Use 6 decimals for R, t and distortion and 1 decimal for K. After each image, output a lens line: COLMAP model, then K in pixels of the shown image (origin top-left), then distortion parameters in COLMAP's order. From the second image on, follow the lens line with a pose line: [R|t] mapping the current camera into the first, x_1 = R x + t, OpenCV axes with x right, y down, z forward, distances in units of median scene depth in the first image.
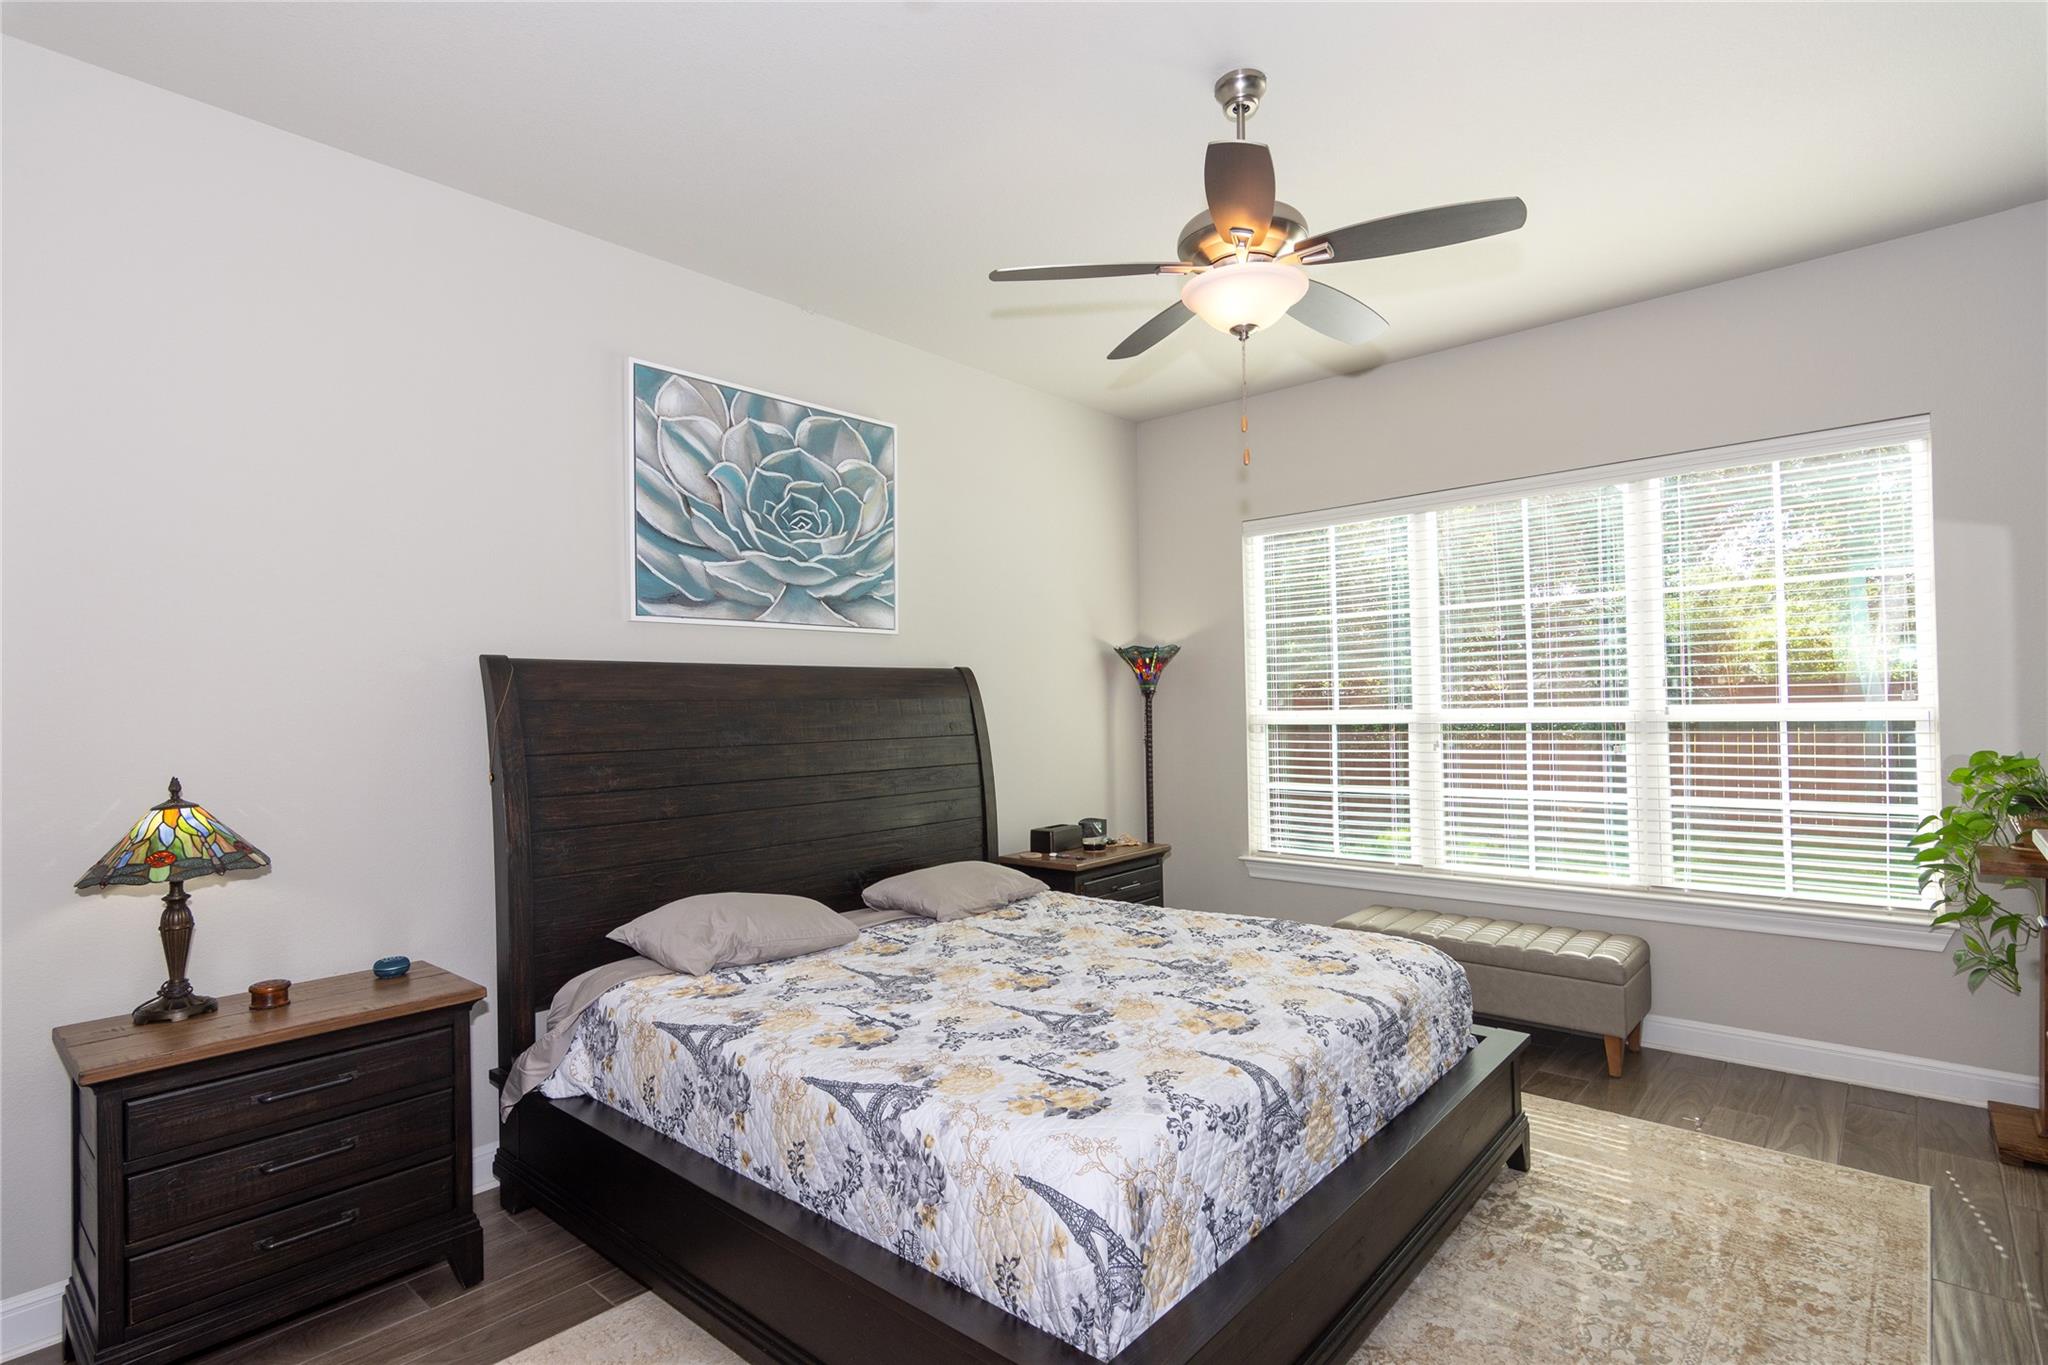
lens RADIAL K [[990.1, 0, 1016.8], [0, 990.1, 691.2], [0, 0, 1]] dist [-0.002343, 0.001379]
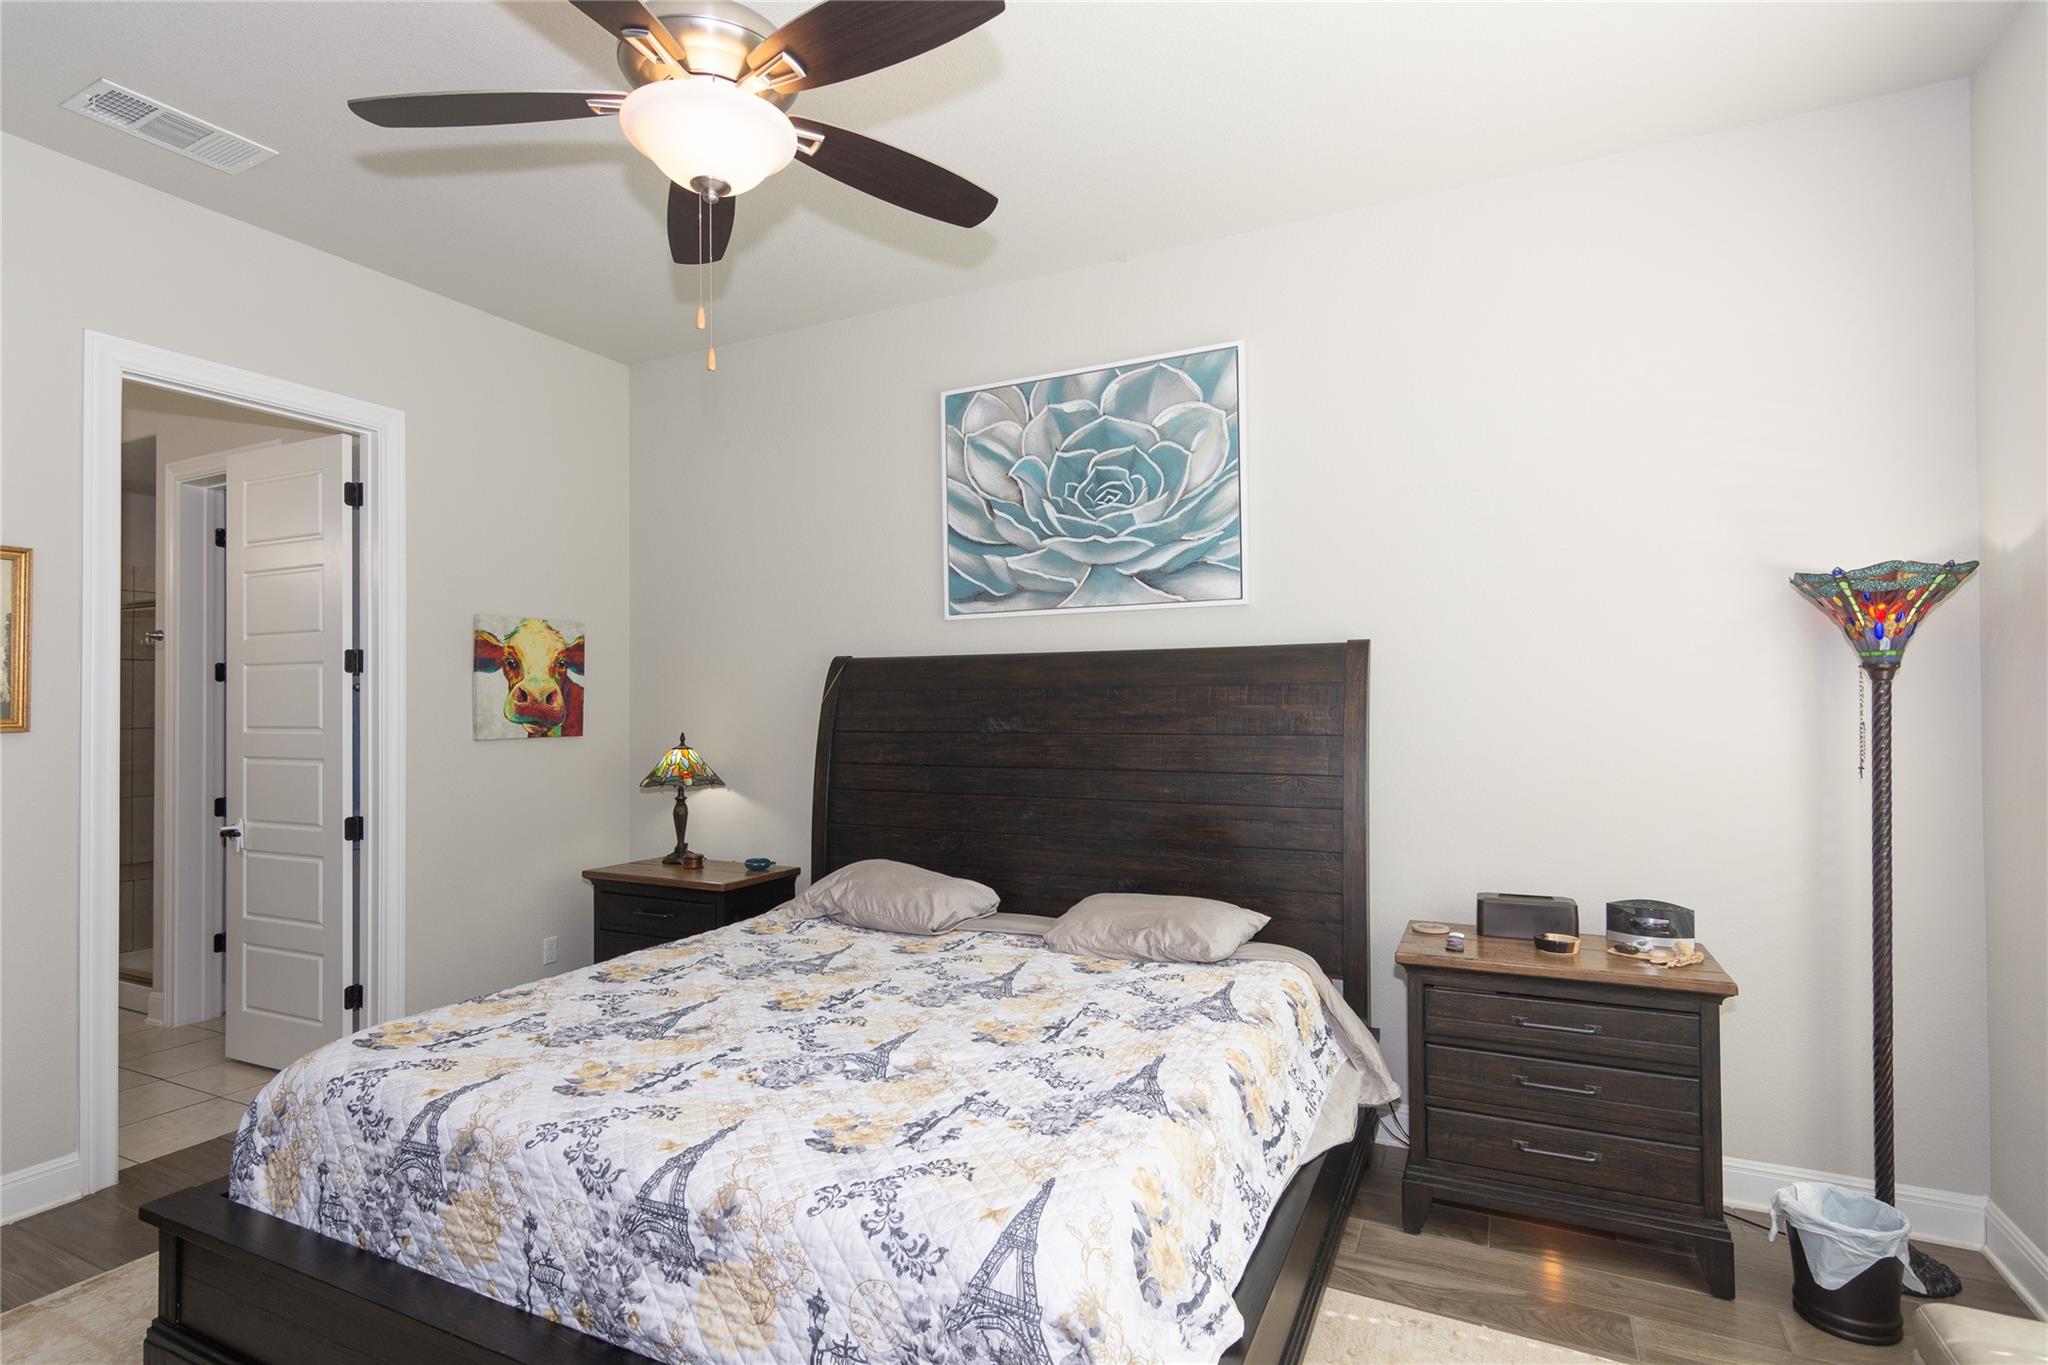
lens RADIAL K [[1001.3, 0, 1017.9], [0, 1001.3, 693.4], [0, 0, 1]] dist [0.000680, 0.002223]
pose [[0.268270, 0.006525, -0.963322, 0.703271], [0.017402, 0.999781, 0.011619, 0.002051], [0.963187, -0.019881, 0.268098, 0.704635]]
